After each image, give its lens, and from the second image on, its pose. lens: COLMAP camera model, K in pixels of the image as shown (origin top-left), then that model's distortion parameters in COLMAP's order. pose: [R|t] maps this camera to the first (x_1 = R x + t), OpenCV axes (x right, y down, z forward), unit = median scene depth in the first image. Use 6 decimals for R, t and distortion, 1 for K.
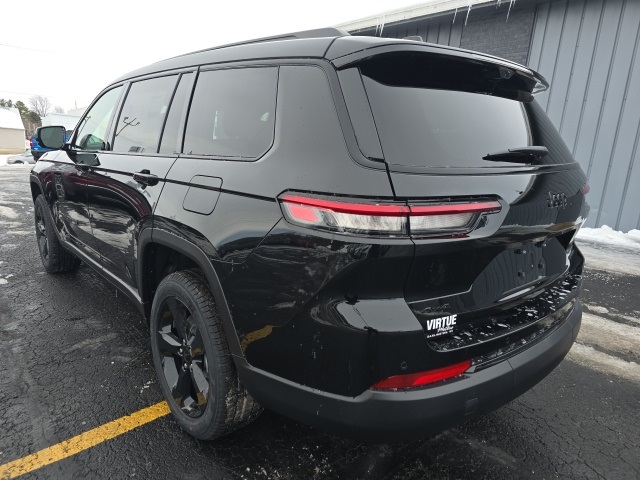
lens RADIAL K [[432.5, 0, 320.0], [0, 432.5, 240.0], [0, 0, 1]] dist [0.024045, -0.000798]
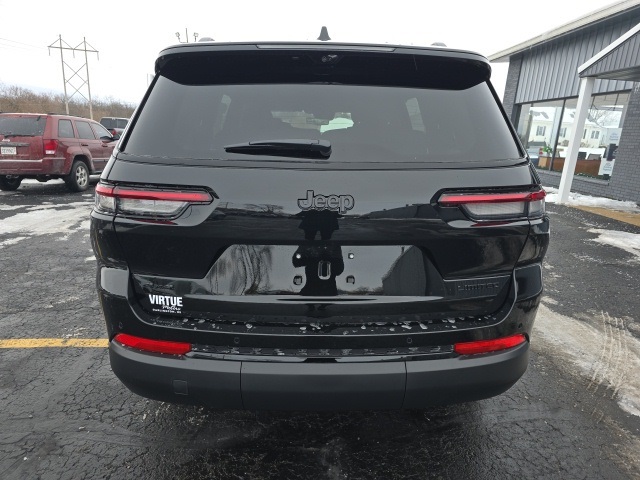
lens RADIAL K [[432.5, 0, 320.0], [0, 432.5, 240.0], [0, 0, 1]] dist [0.024045, -0.000798]
pose [[0.763979, 0.134545, -0.631057, 1.230433], [-0.136612, 0.989575, 0.045596, -0.062279], [0.630613, 0.051375, 0.774395, 0.387483]]
